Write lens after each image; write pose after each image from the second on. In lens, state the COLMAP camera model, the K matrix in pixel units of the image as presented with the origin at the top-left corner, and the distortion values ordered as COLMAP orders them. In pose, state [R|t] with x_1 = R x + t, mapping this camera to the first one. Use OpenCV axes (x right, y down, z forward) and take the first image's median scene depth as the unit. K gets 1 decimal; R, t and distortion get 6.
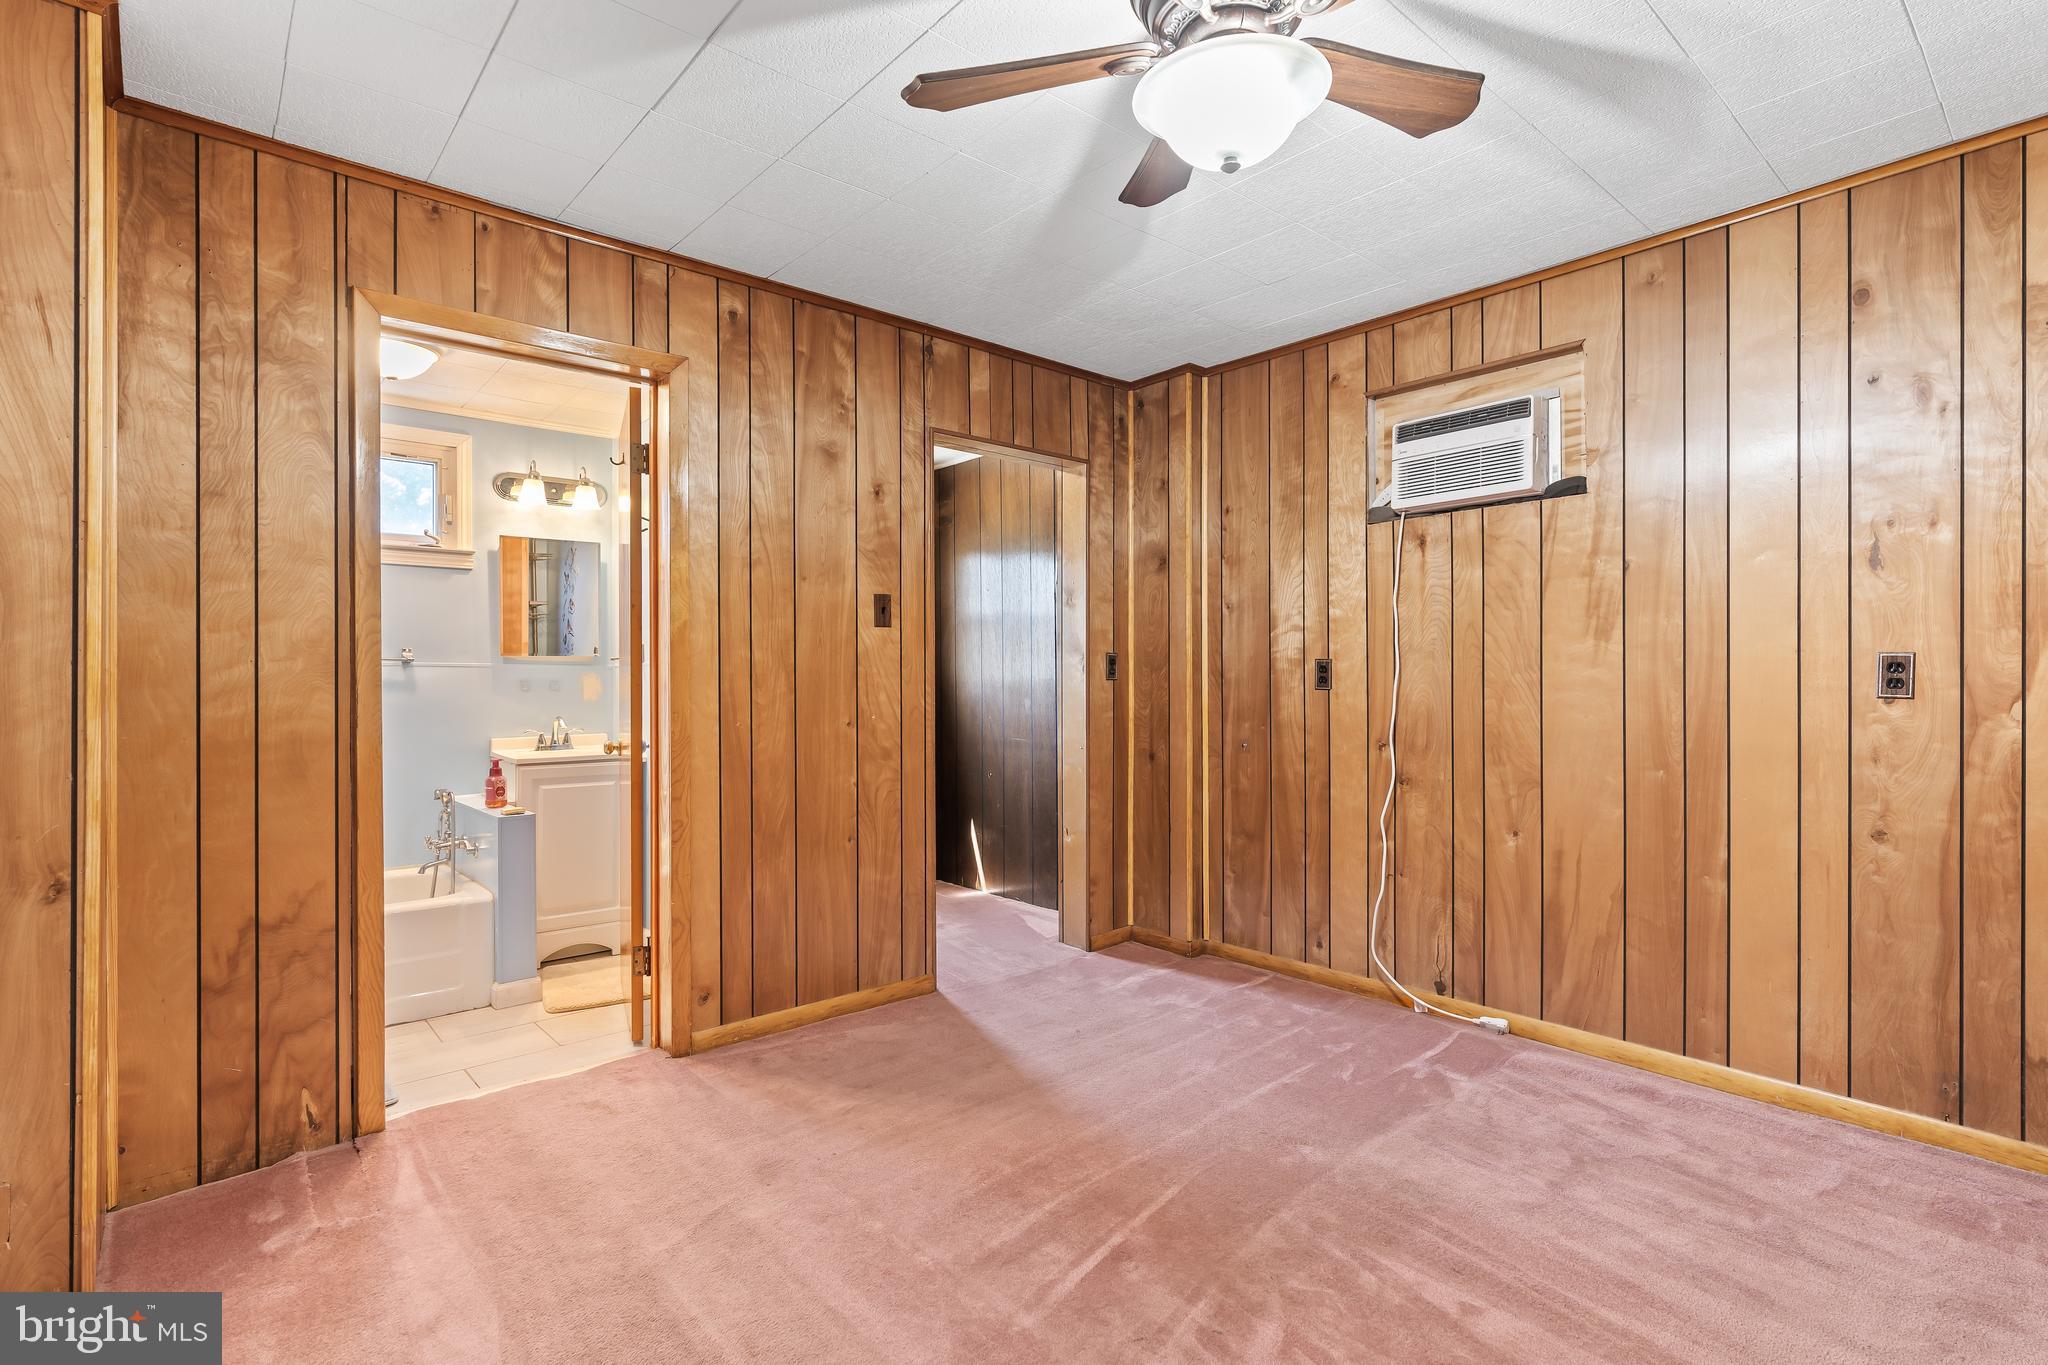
lens RADIAL K [[958.3, 0, 1026.3], [0, 958.3, 676.6], [0, 0, 1]] dist [-0.004885, -0.000001]
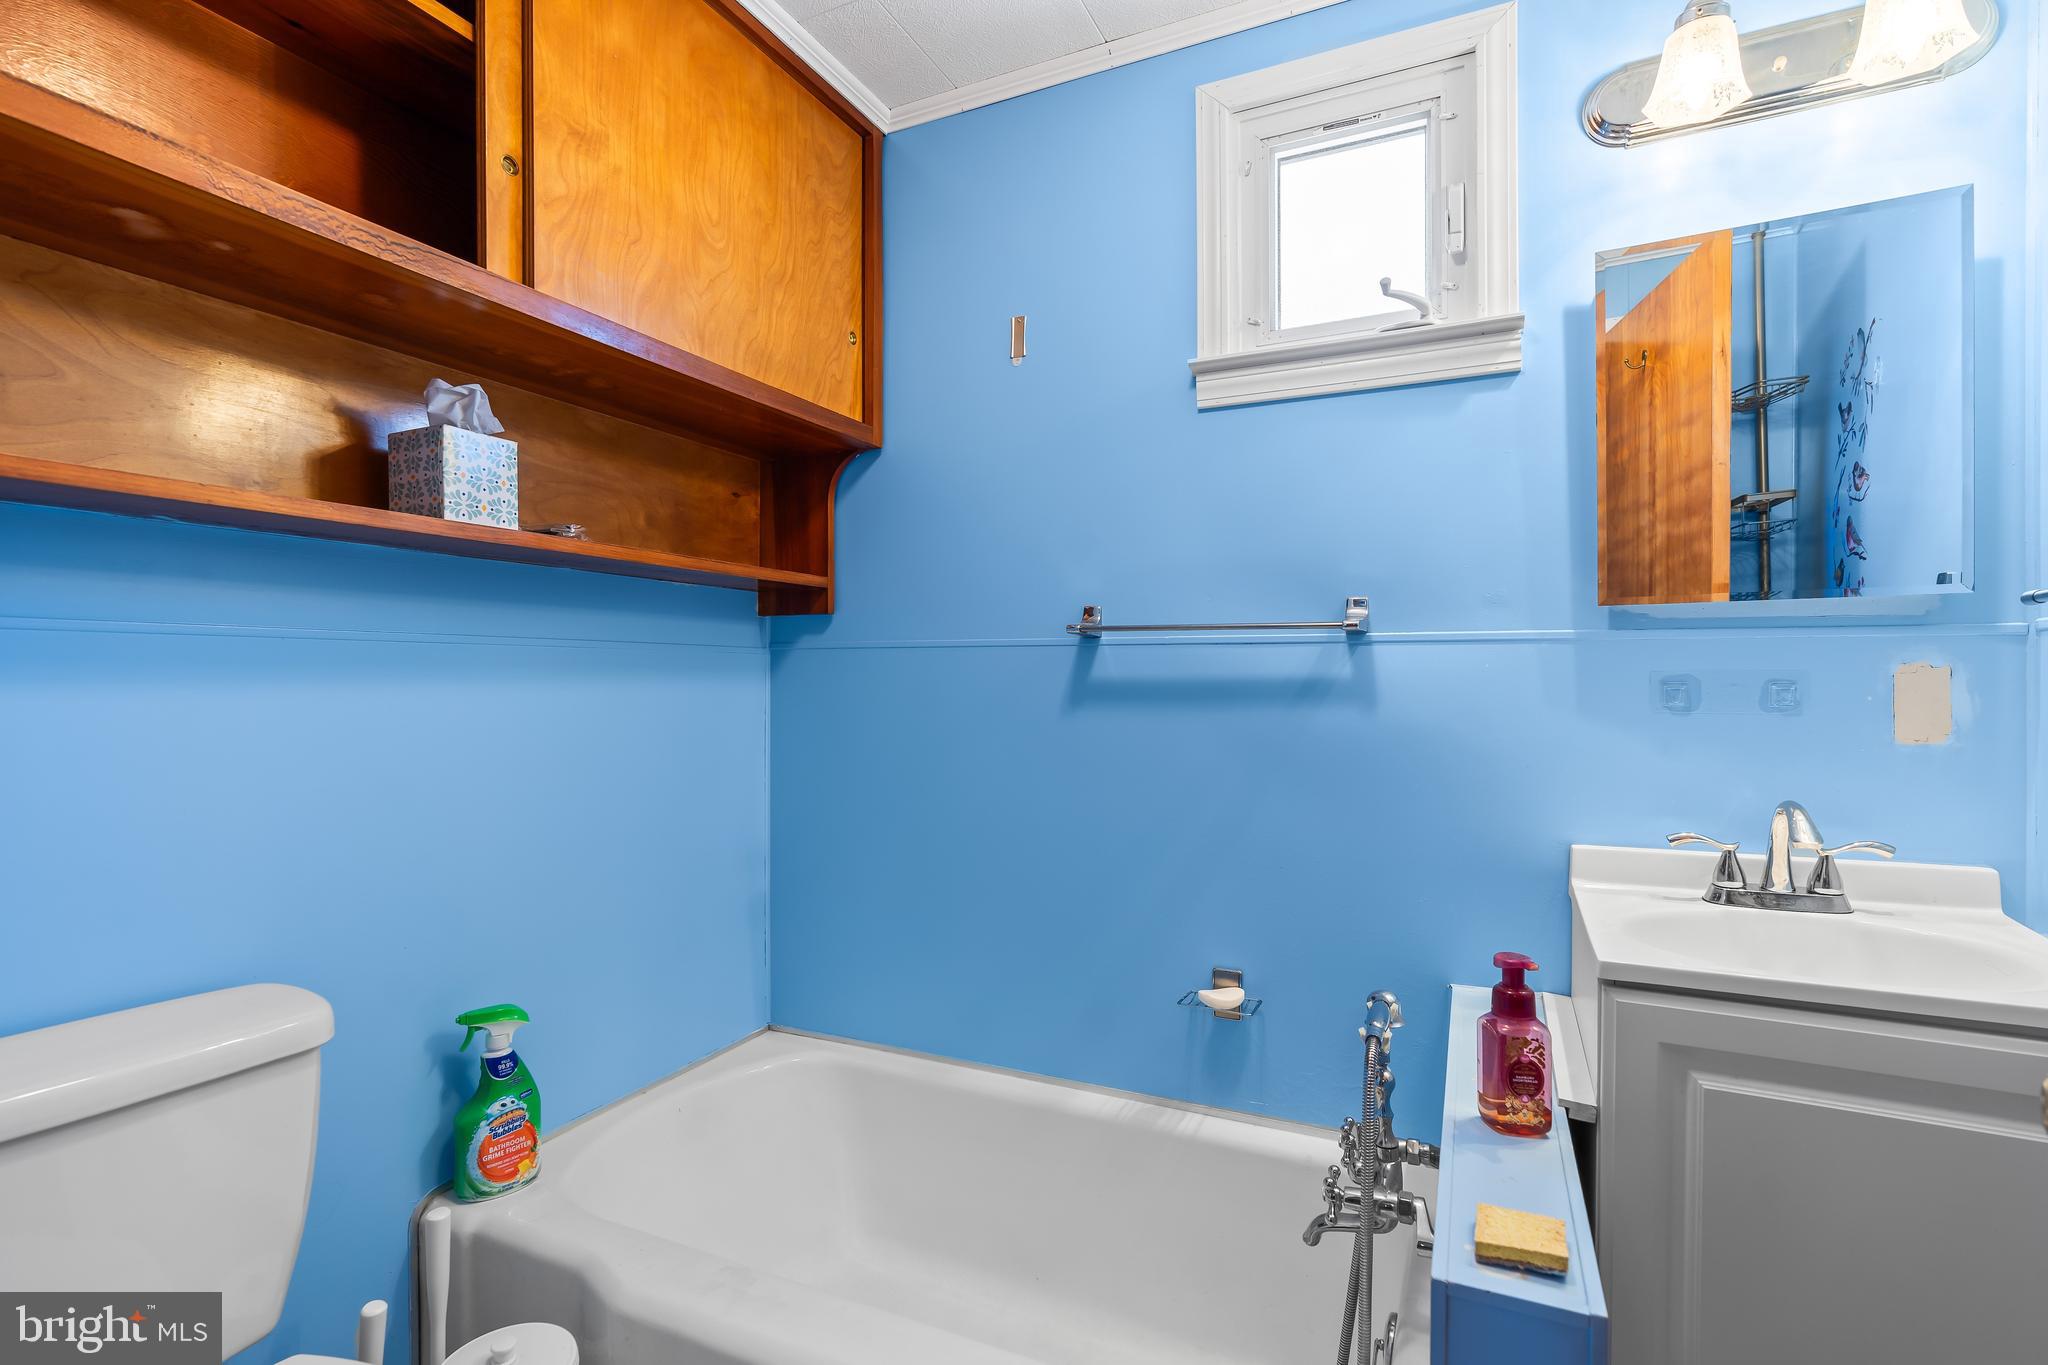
lens RADIAL K [[958.3, 0, 1026.3], [0, 958.3, 676.6], [0, 0, 1]] dist [-0.004885, -0.000001]
pose [[0.386511, 0.007473, -0.922255, -0.310314], [0.001541, 0.999961, 0.008749, 0.000025], [0.922284, -0.004803, 0.386484, 0.673638]]
